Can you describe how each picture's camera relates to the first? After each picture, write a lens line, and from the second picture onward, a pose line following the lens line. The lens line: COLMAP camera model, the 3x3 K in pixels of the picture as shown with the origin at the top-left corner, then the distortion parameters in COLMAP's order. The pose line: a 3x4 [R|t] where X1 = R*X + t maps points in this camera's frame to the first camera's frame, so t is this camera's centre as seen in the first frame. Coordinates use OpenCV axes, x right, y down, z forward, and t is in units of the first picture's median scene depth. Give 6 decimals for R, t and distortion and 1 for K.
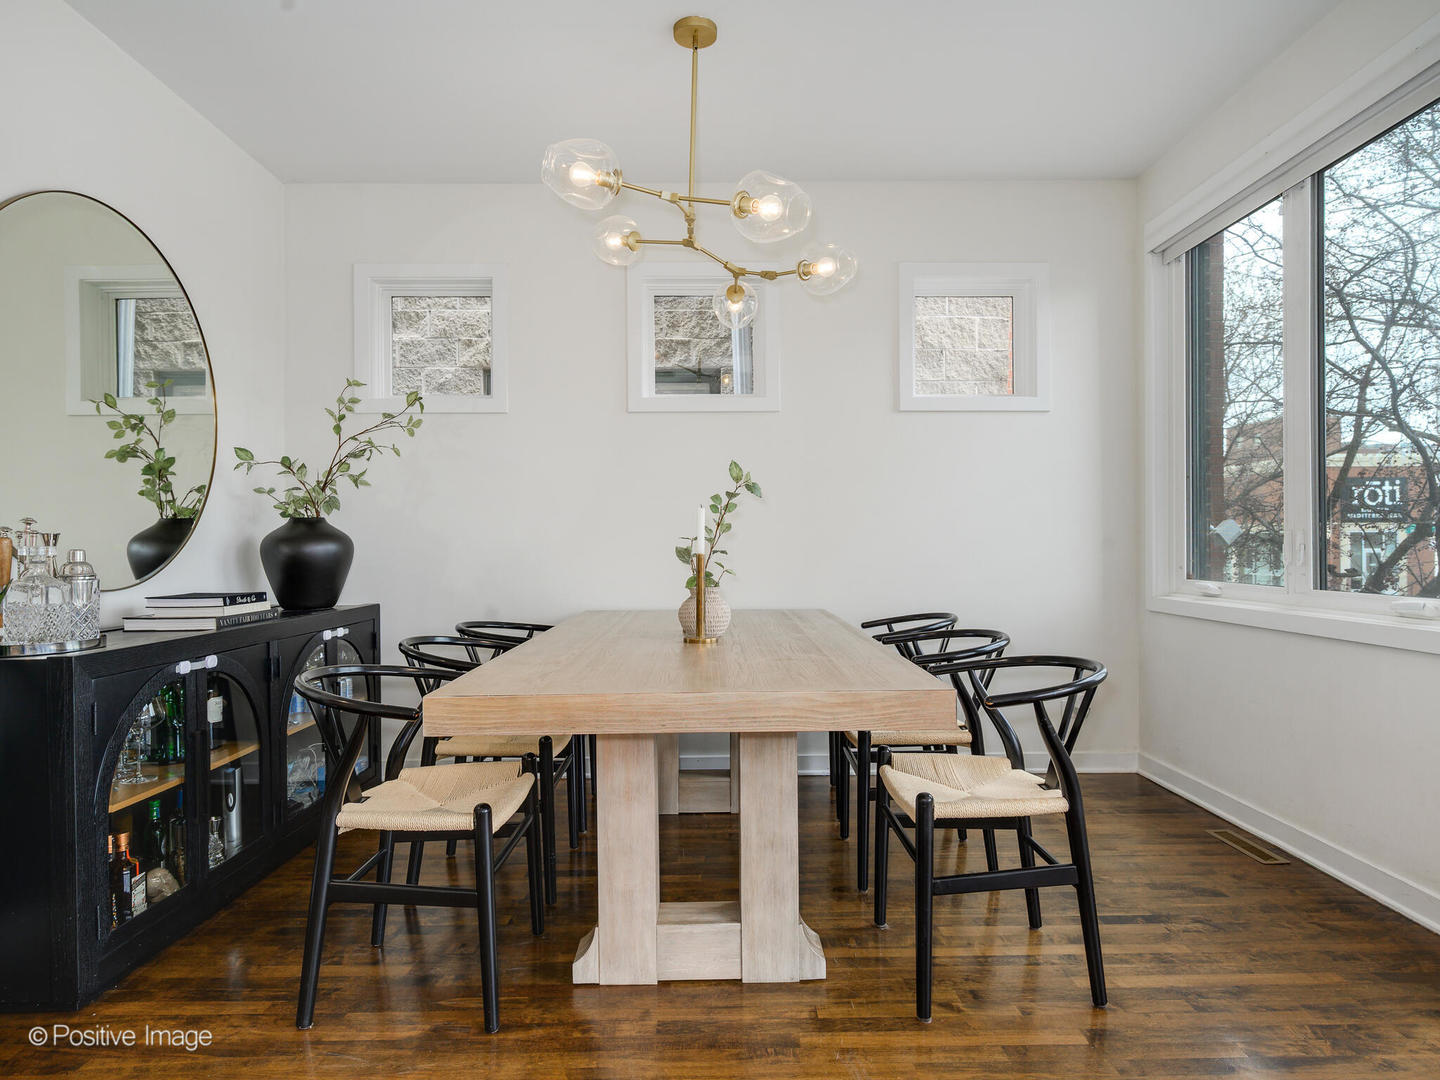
lens RADIAL K [[897.5, 0, 730.8], [0, 897.5, 546.1], [0, 0, 1]] dist [-0.007476, 0.002779]
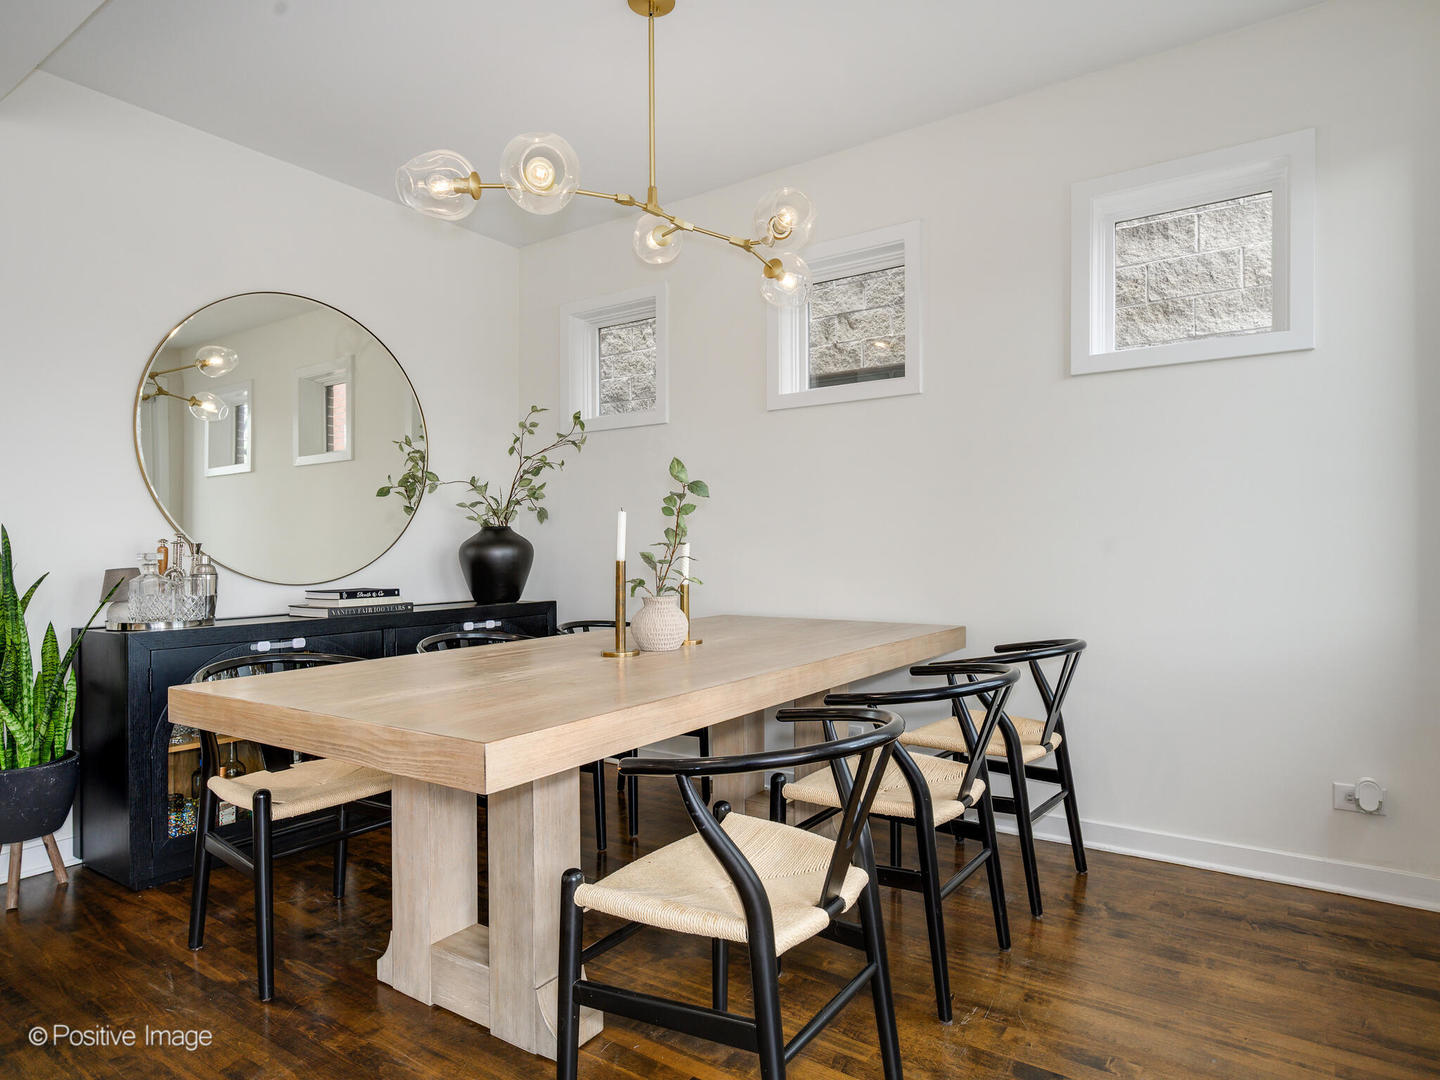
lens RADIAL K [[843.1, 0, 689.8], [0, 843.1, 547.3], [0, 0, 1]] dist [0.001991, -0.000817]
pose [[0.804290, -0.001493, -0.594235, 0.430341], [0.002526, 0.999996, 0.000907, -0.004782], [0.594232, -0.002231, 0.804291, 0.271822]]
